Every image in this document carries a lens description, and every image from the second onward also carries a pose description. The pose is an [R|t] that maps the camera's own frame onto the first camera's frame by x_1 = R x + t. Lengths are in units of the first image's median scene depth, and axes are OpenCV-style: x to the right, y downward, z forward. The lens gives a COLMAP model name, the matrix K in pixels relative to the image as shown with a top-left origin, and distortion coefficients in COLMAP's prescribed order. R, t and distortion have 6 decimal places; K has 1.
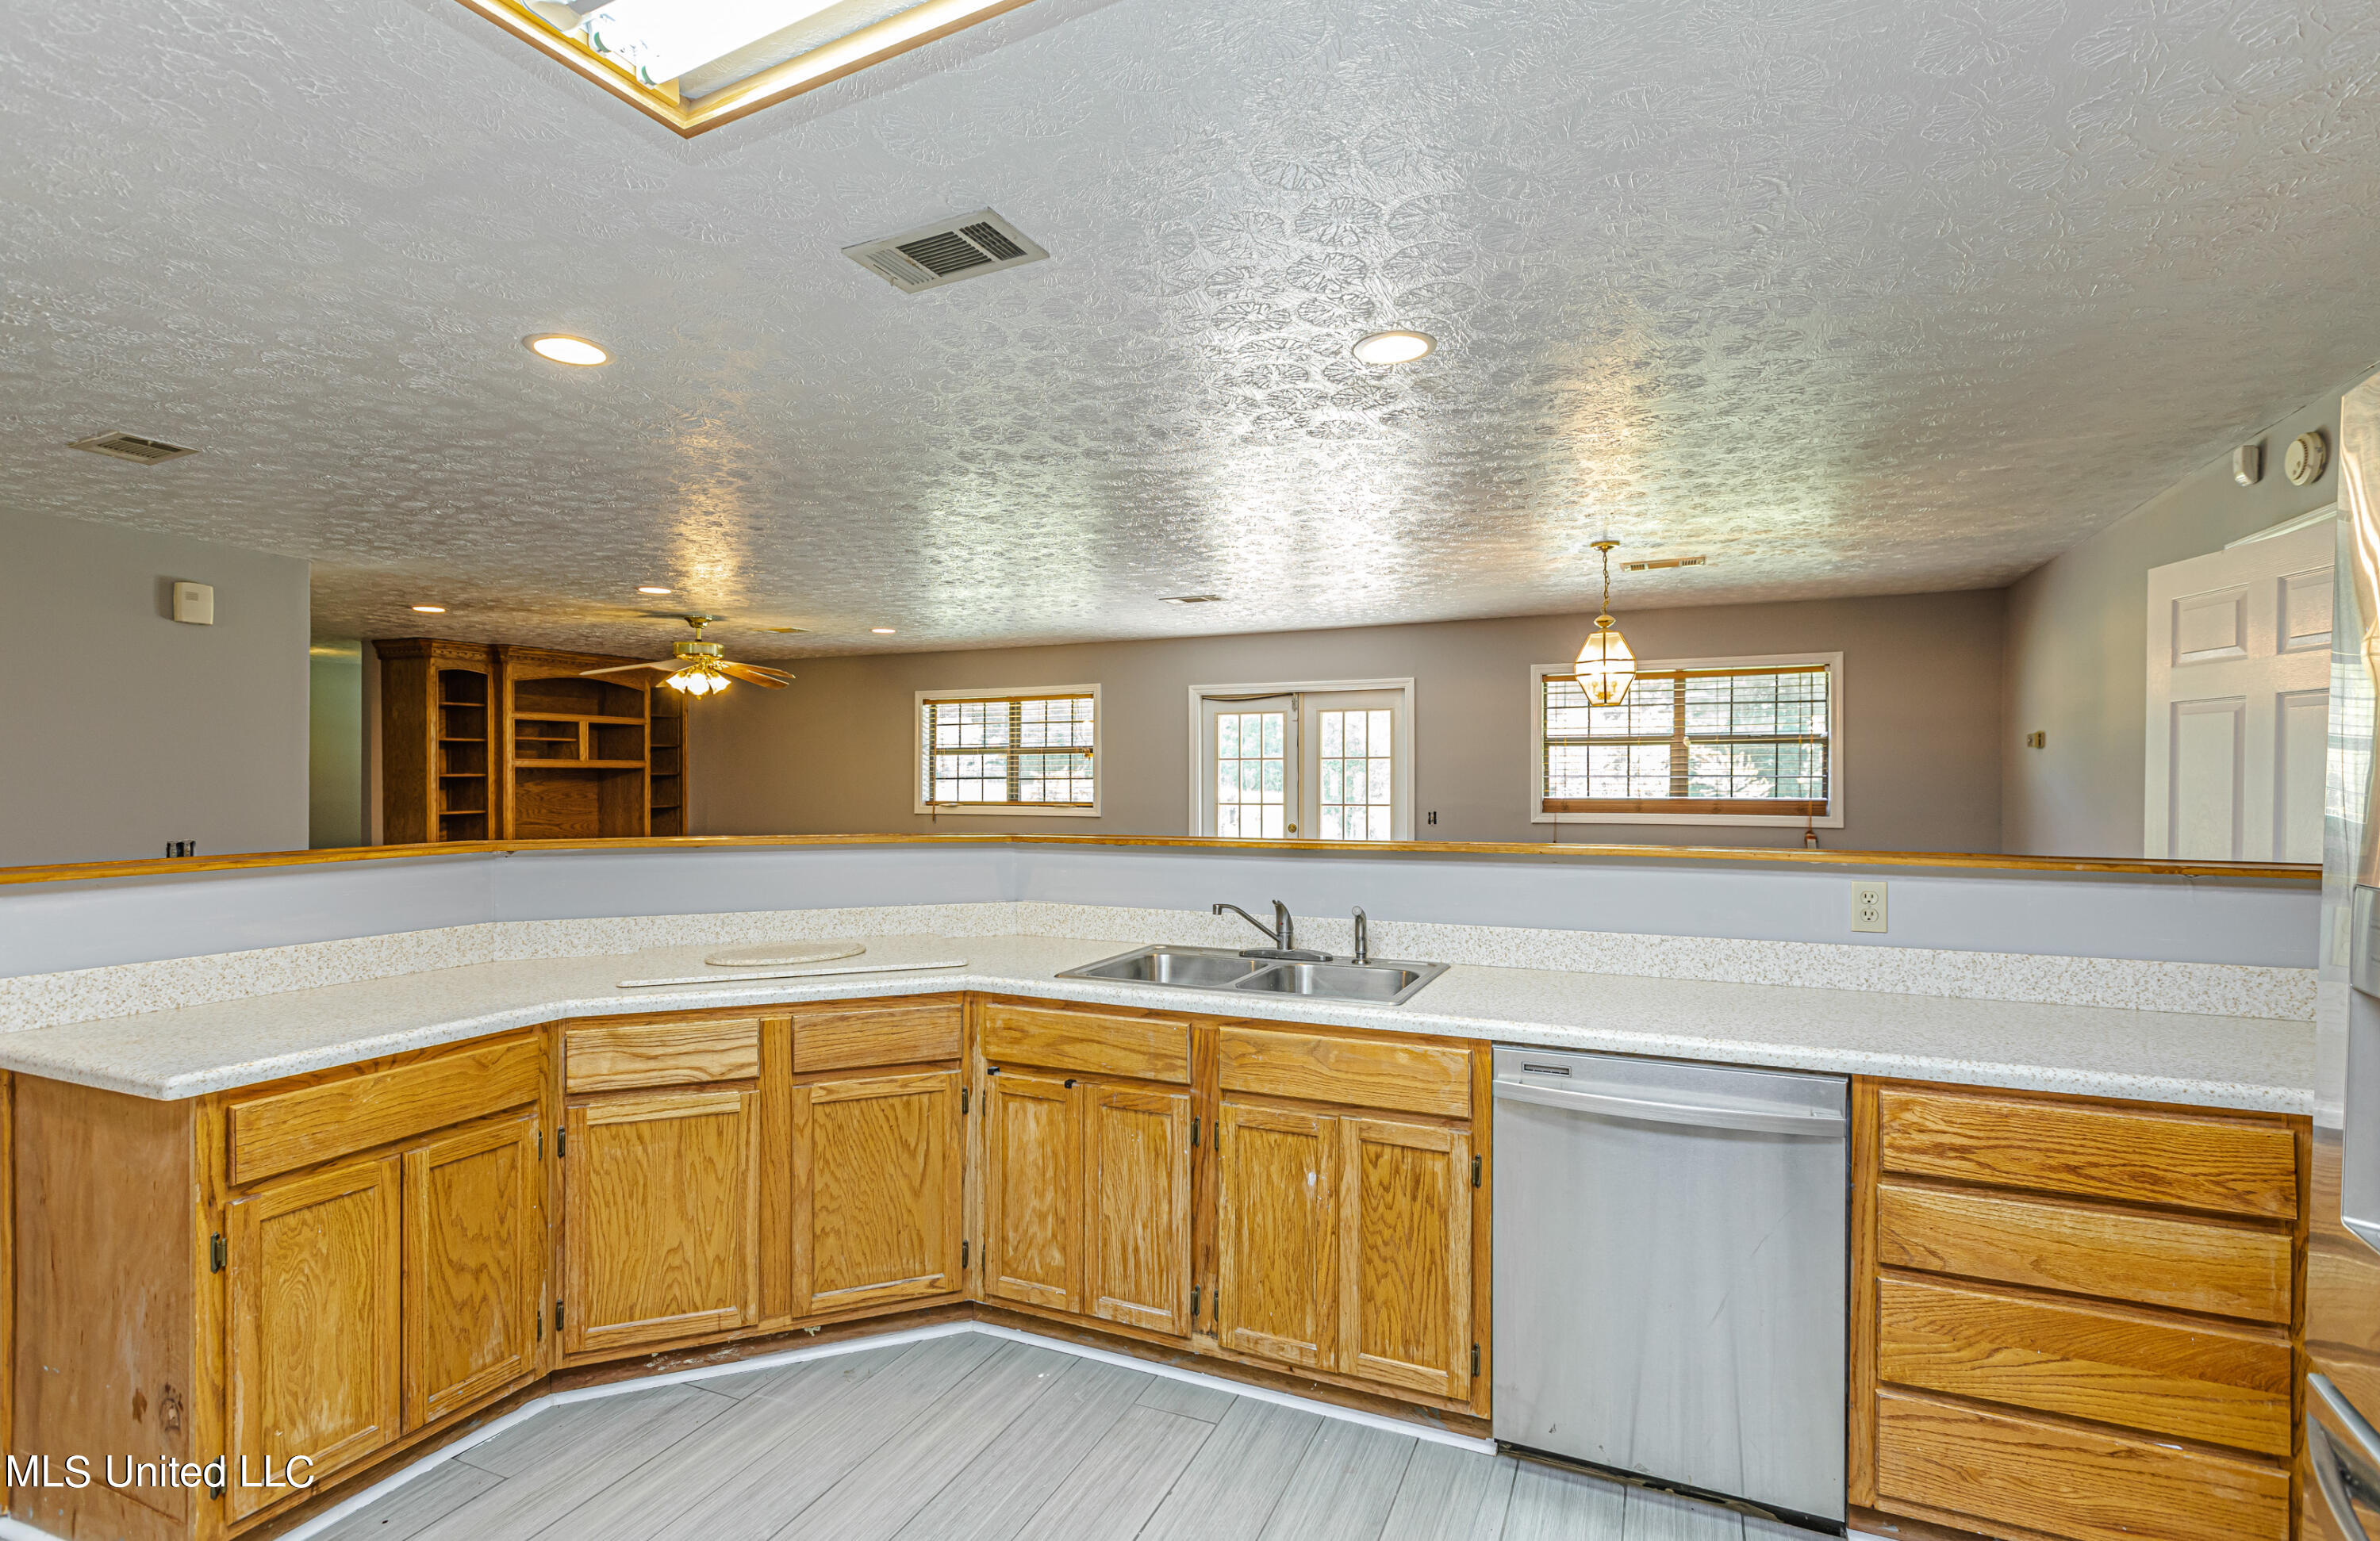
lens RADIAL K [[1104.1, 0, 1183.1], [0, 1104.1, 786.0], [0, 0, 1]] dist [0.002929, 0.000321]
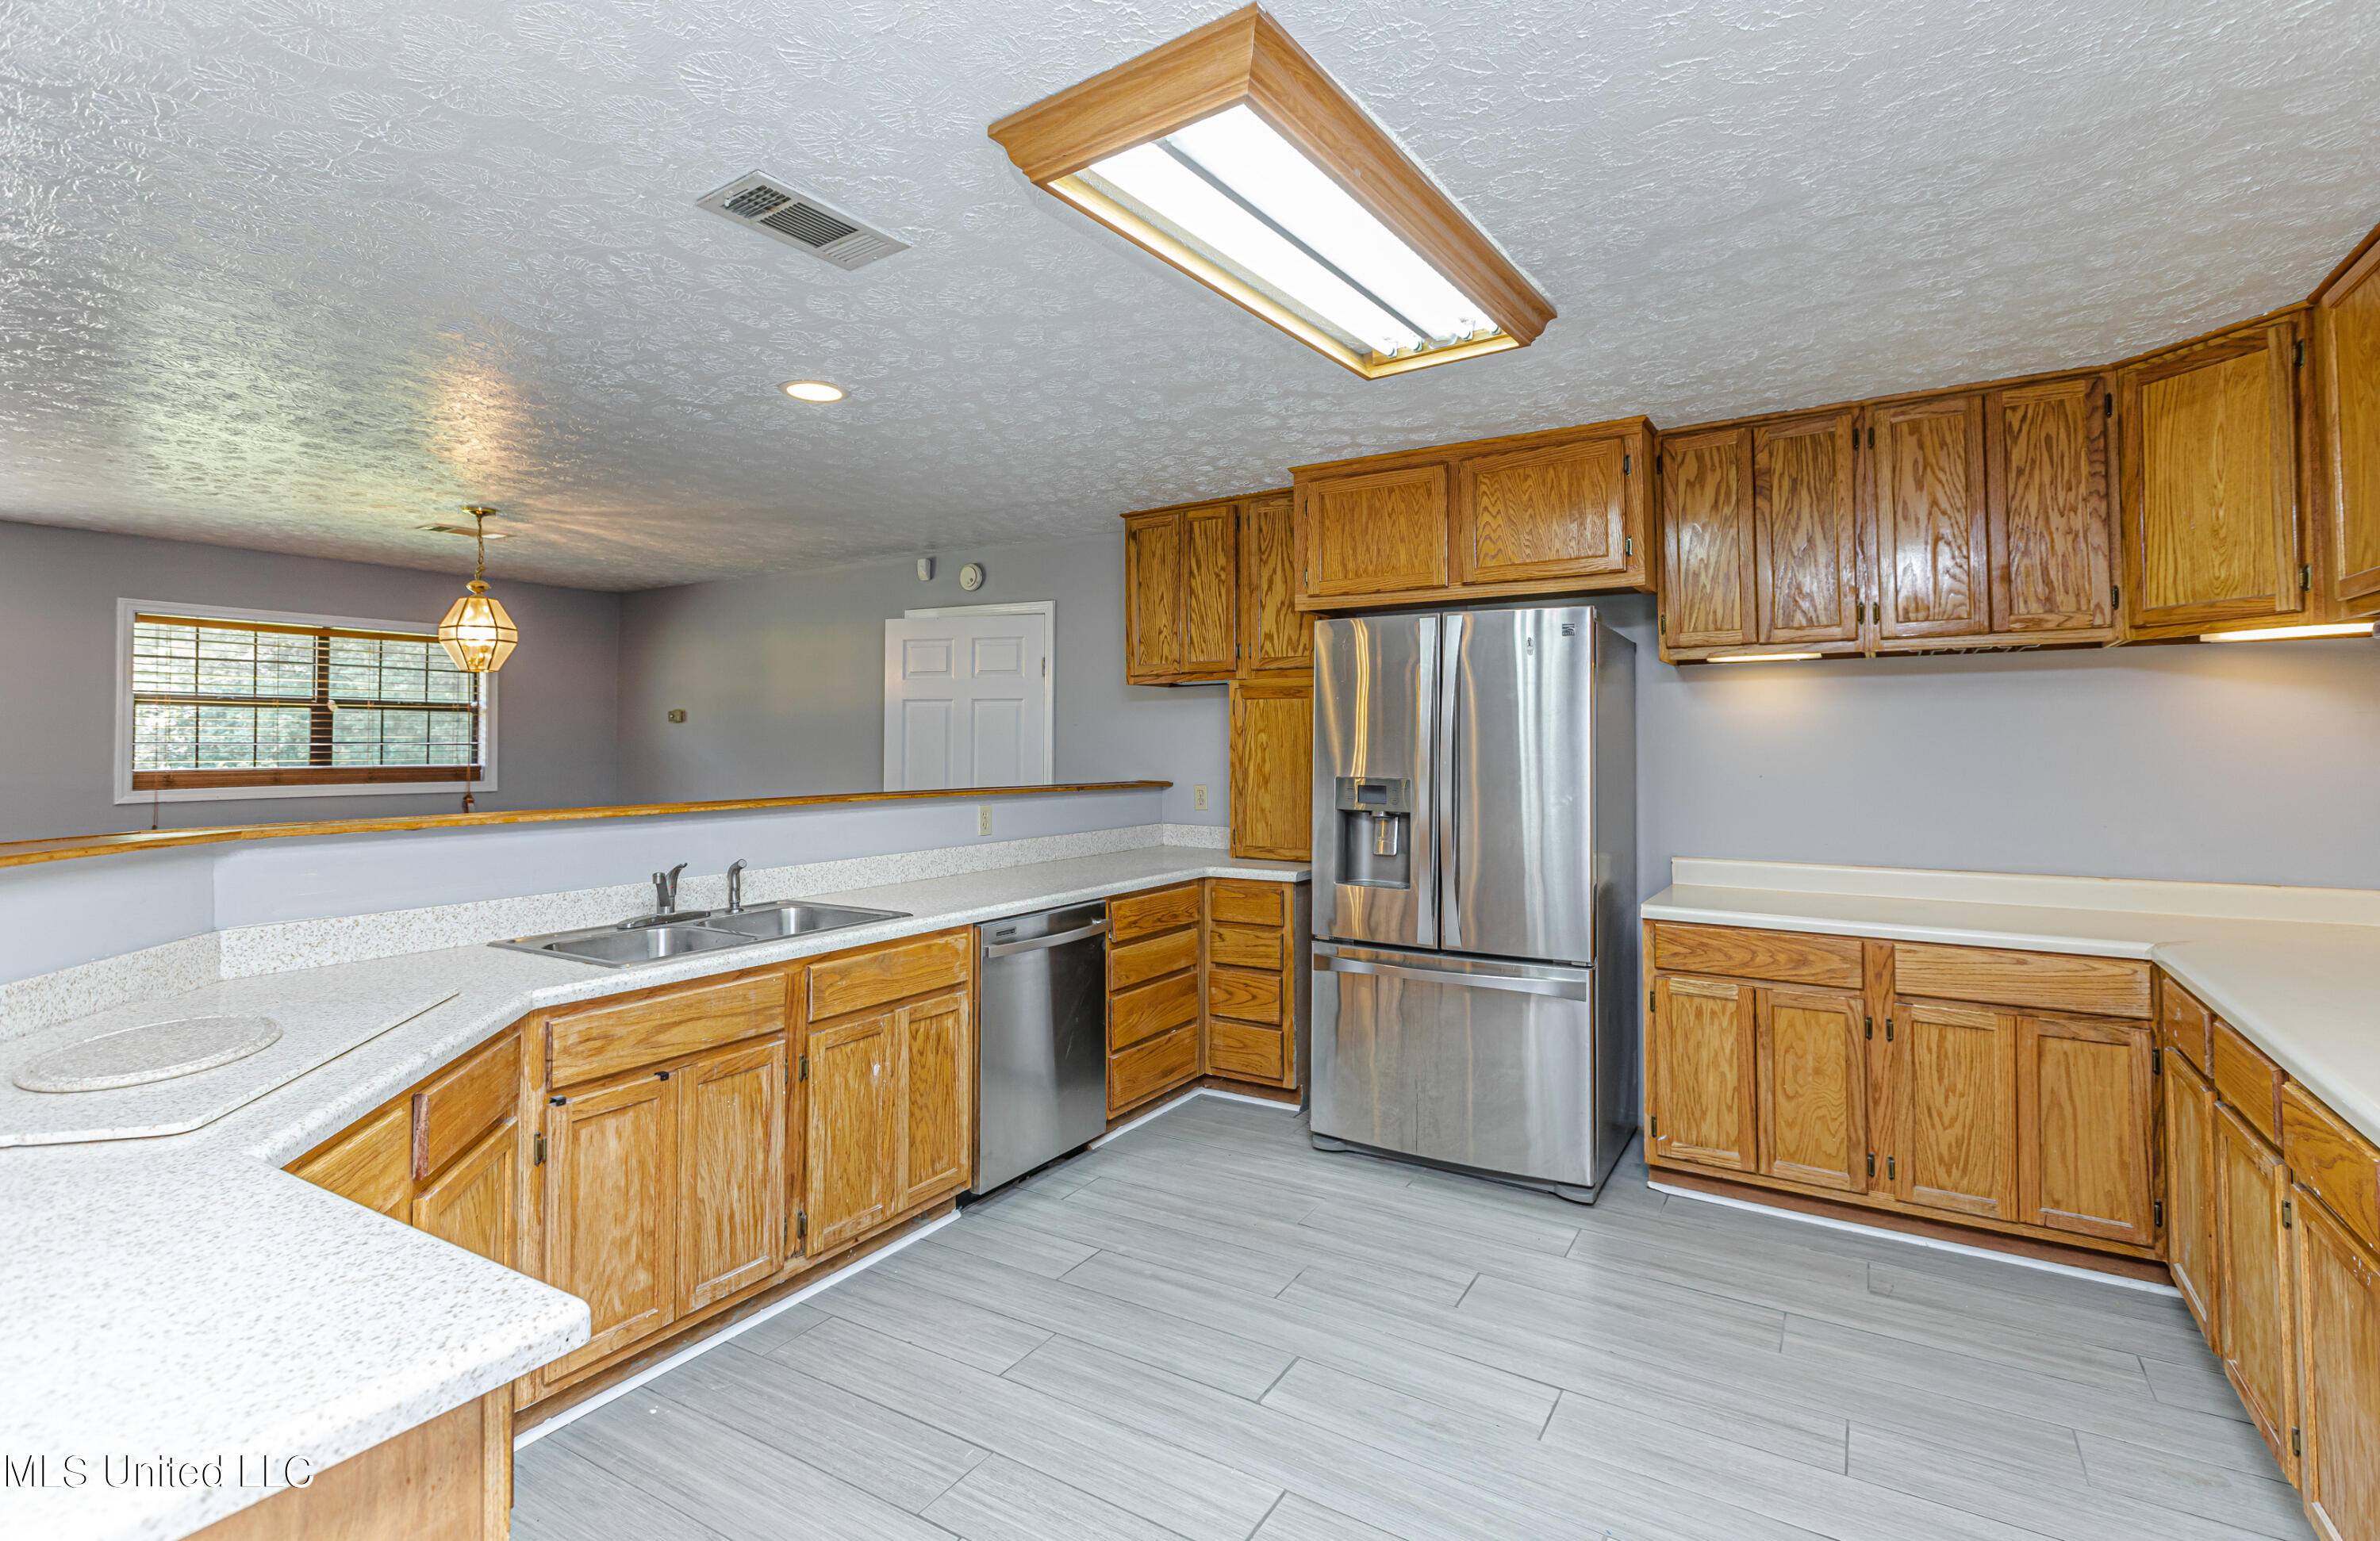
lens RADIAL K [[1104.1, 0, 1206.2], [0, 1104.1, 712.2], [0, 0, 1]] dist [0.002929, 0.000321]
pose [[0.127545, 0.028579, 0.991421, -0.881350], [0.009286, 0.999507, -0.030007, -0.001419], [-0.991789, 0.013034, 0.127216, 0.392046]]
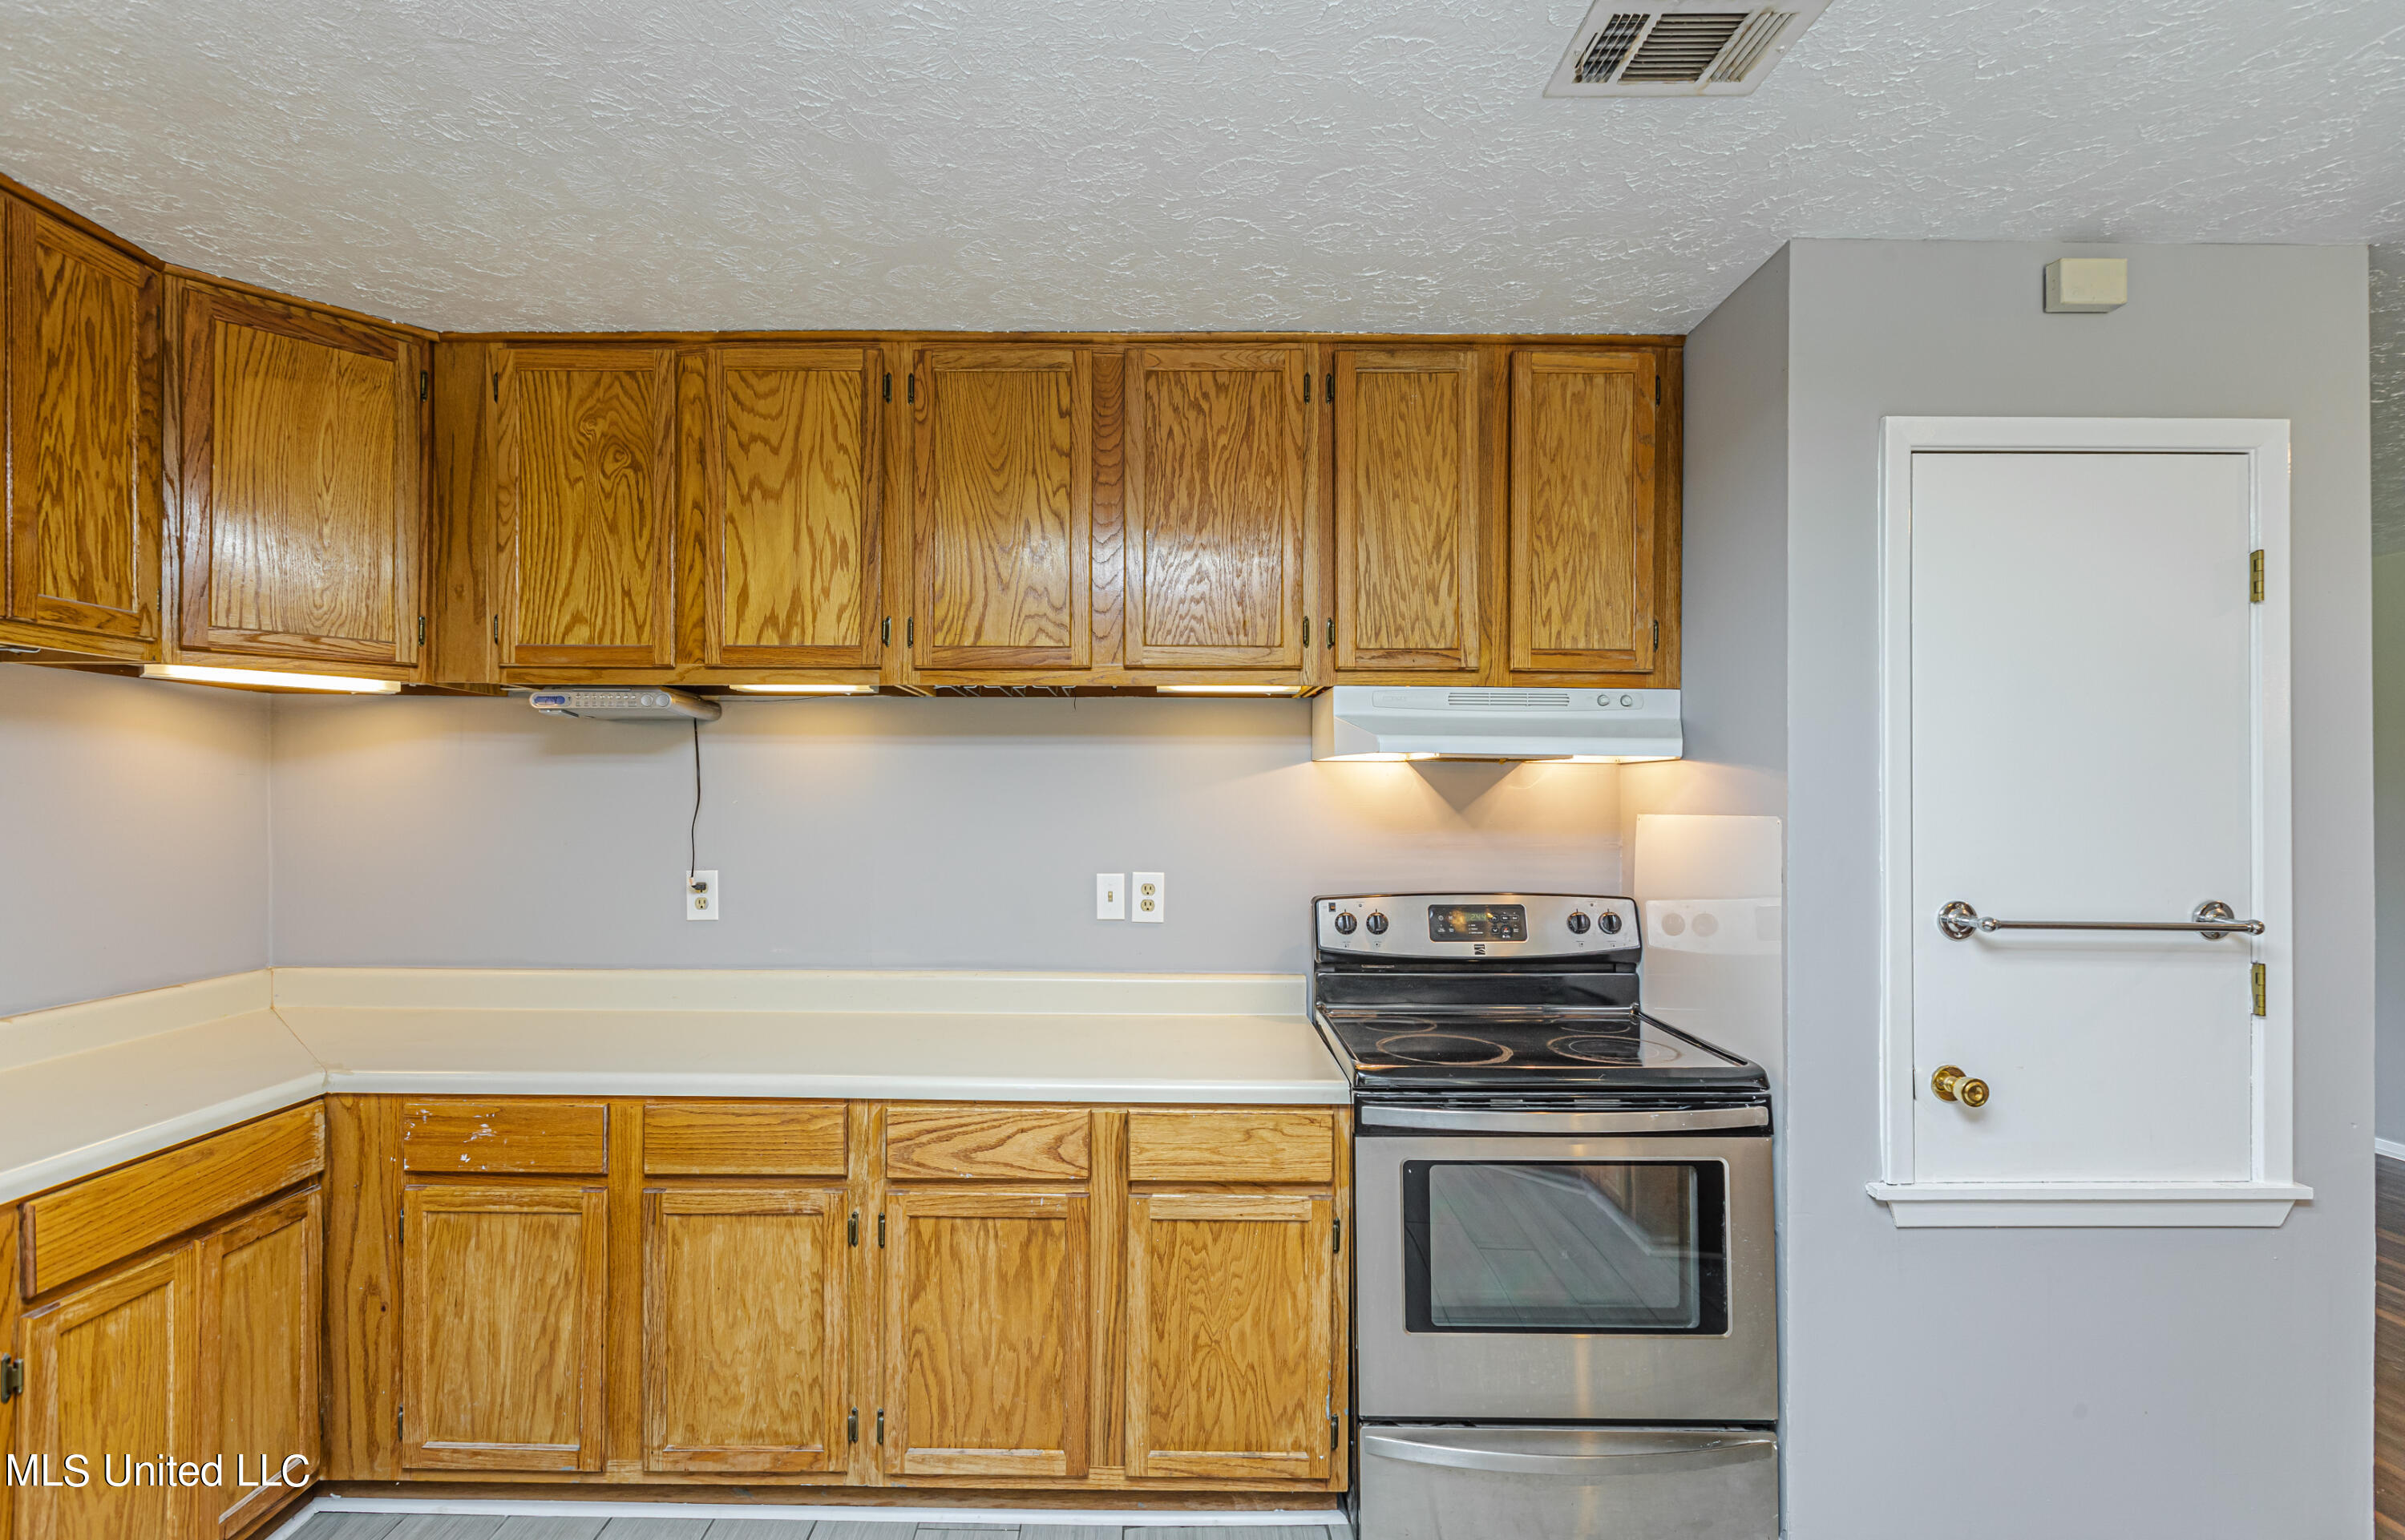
lens RADIAL K [[1115.9, 0, 1148.1], [0, 1115.9, 796.6], [0, 0, 1]] dist [0.002929, 0.000321]
pose [[-0.915208, -0.007814, -0.402907, -0.009794], [-0.008127, 0.999967, -0.000933, -0.009616], [0.402901, 0.002420, -0.915240, 0.608810]]
